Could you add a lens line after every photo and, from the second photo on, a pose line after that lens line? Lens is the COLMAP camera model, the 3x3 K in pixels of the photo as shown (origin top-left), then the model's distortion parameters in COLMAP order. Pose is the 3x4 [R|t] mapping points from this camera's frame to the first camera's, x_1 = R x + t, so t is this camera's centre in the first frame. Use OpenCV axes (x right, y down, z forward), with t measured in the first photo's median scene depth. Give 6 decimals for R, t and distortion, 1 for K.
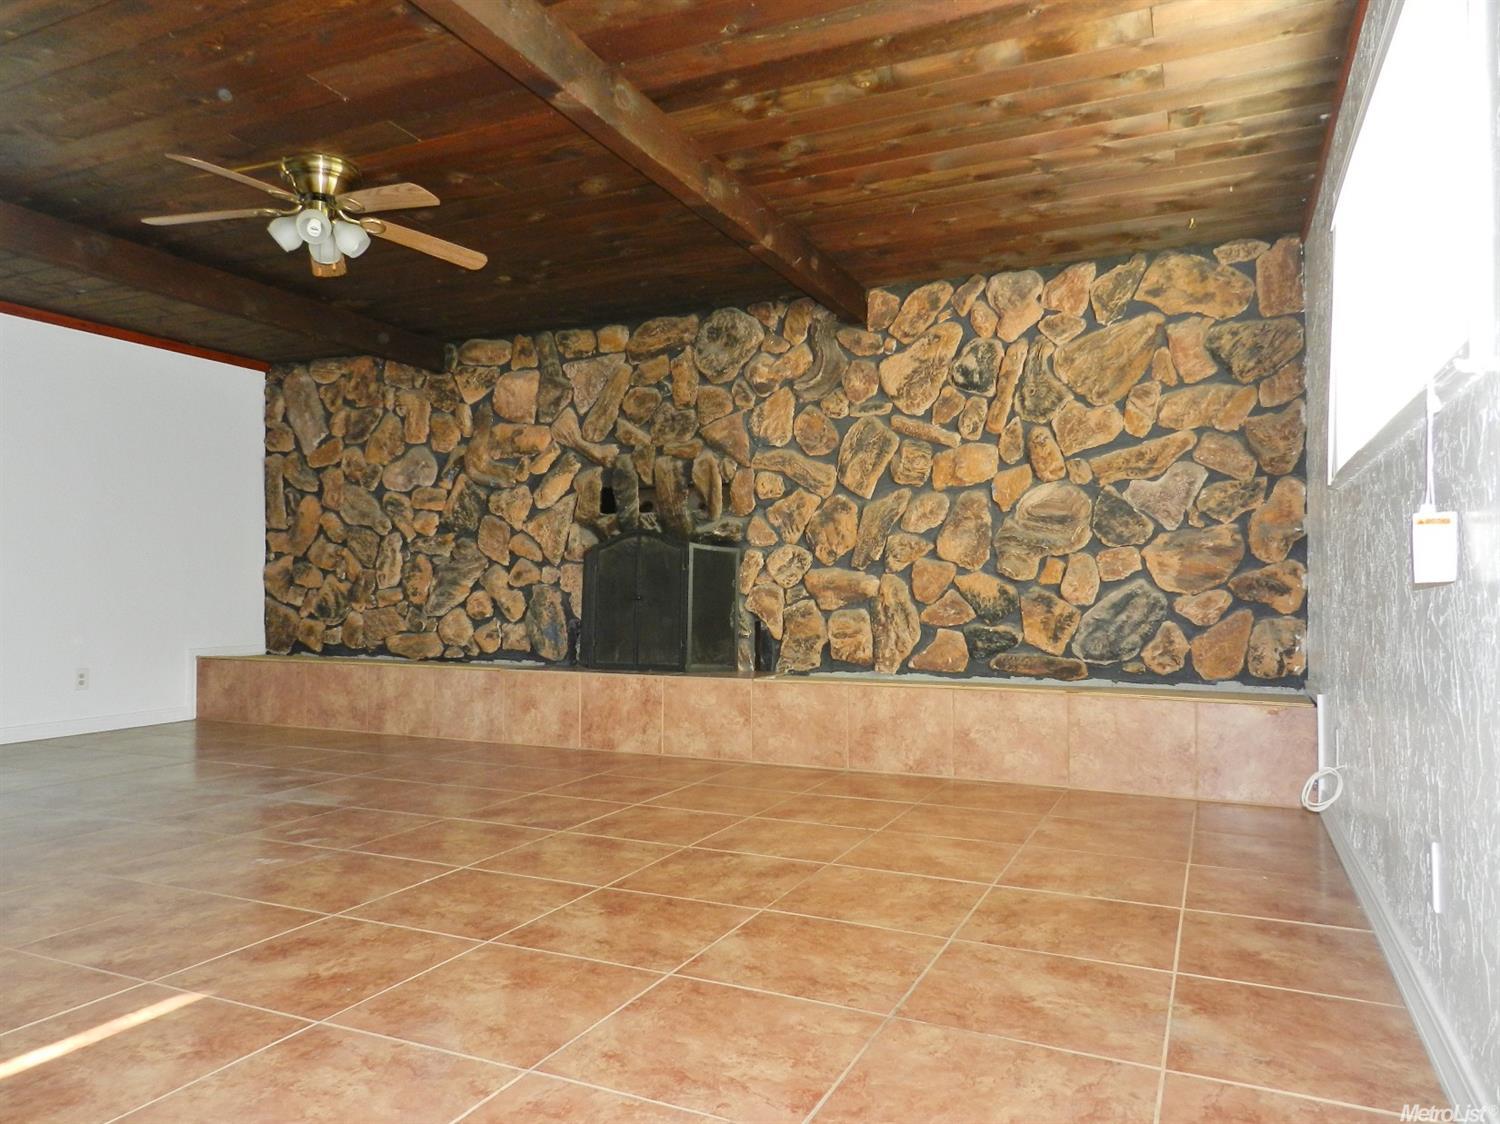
lens RADIAL K [[1017.8, 0, 751.2], [0, 1017.8, 561.9], [0, 0, 1]] dist [0.005178, -0.002206]
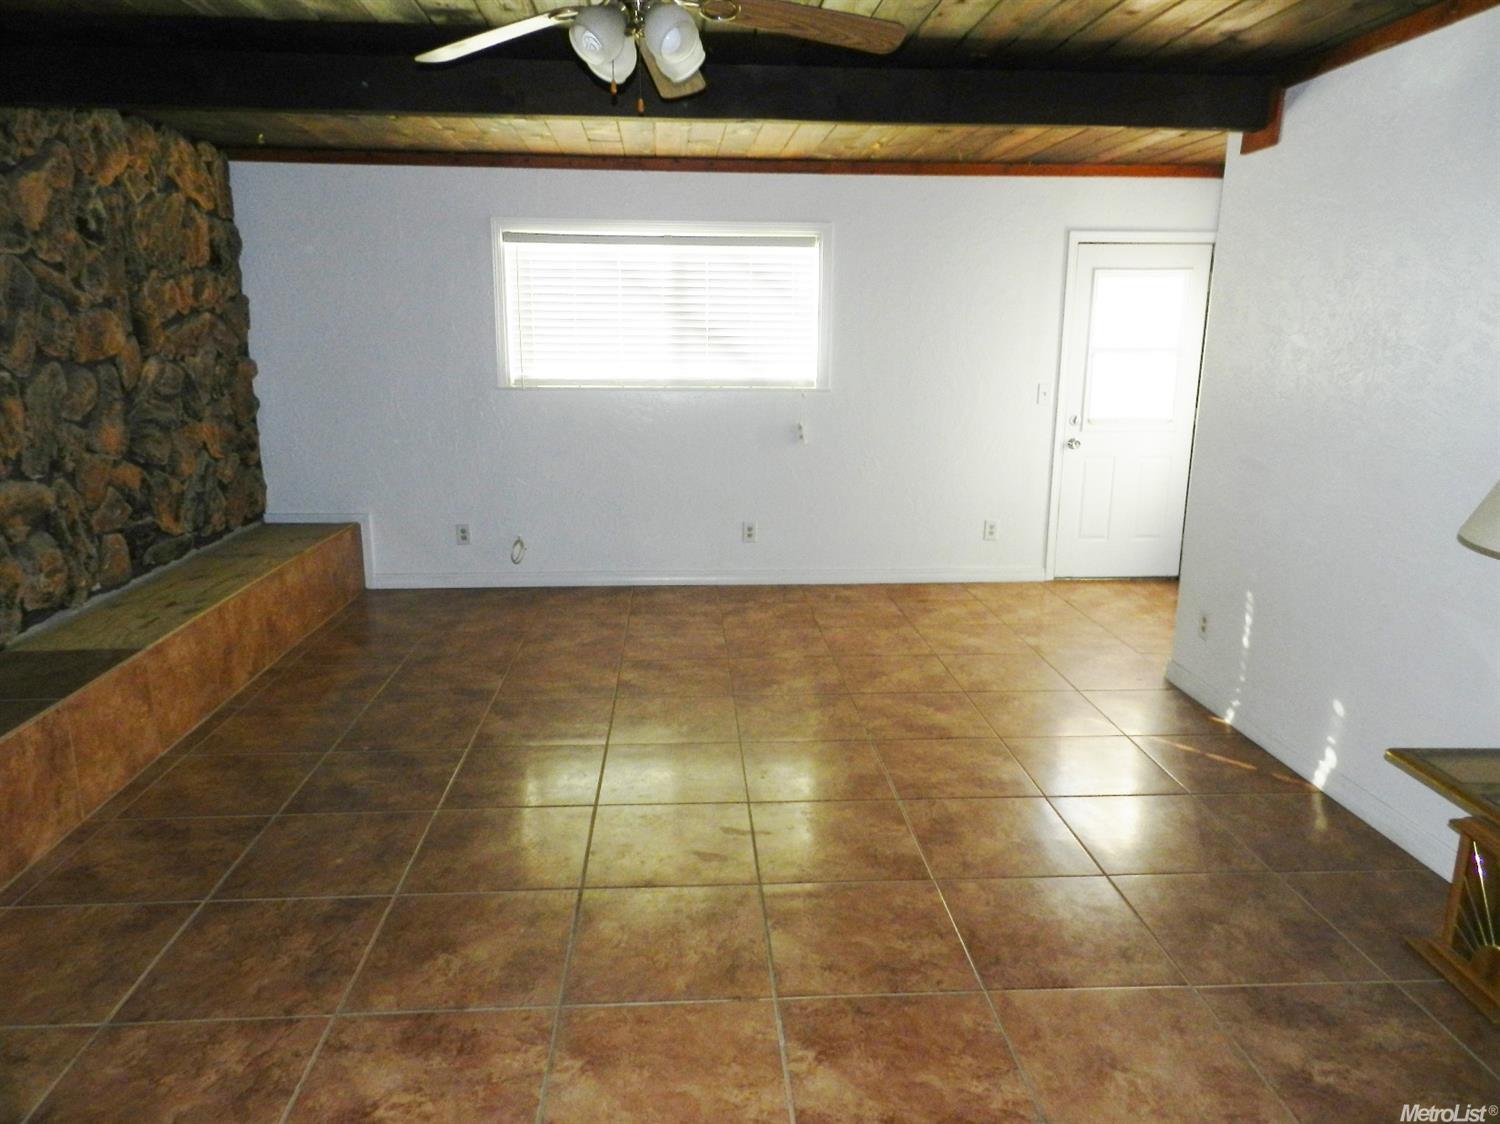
lens RADIAL K [[1017.8, 0, 748.1], [0, 1017.8, 564.4], [0, 0, 1]] dist [0.005178, -0.002206]
pose [[-0.484951, -0.203100, 0.850631, -1.339282], [-0.036621, 0.976522, 0.212281, -0.183789], [-0.873775, 0.071795, -0.481003, 1.619198]]
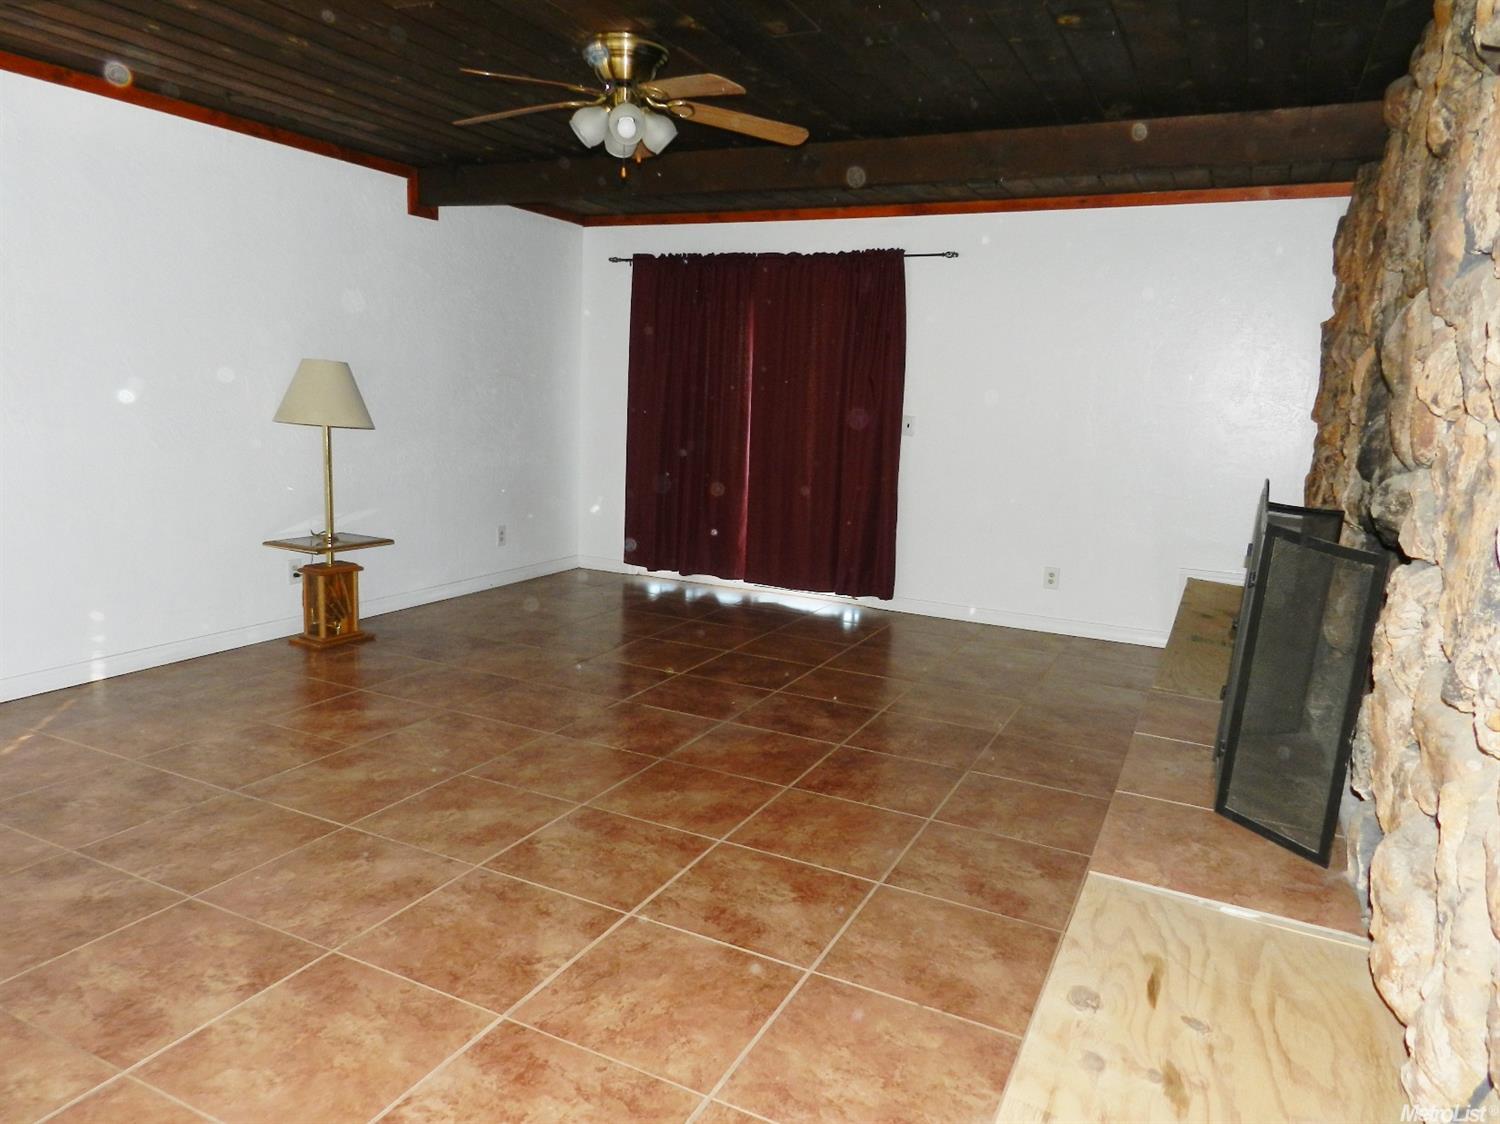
lens RADIAL K [[1017.8, 0, 750.7], [0, 1017.8, 563.5], [0, 0, 1]] dist [0.005178, -0.002206]
pose [[-0.019491, 0.173635, -0.984617, 0.660203], [-0.016996, 0.984604, 0.173969, -0.134935], [0.999666, 0.020126, -0.016240, 1.445036]]
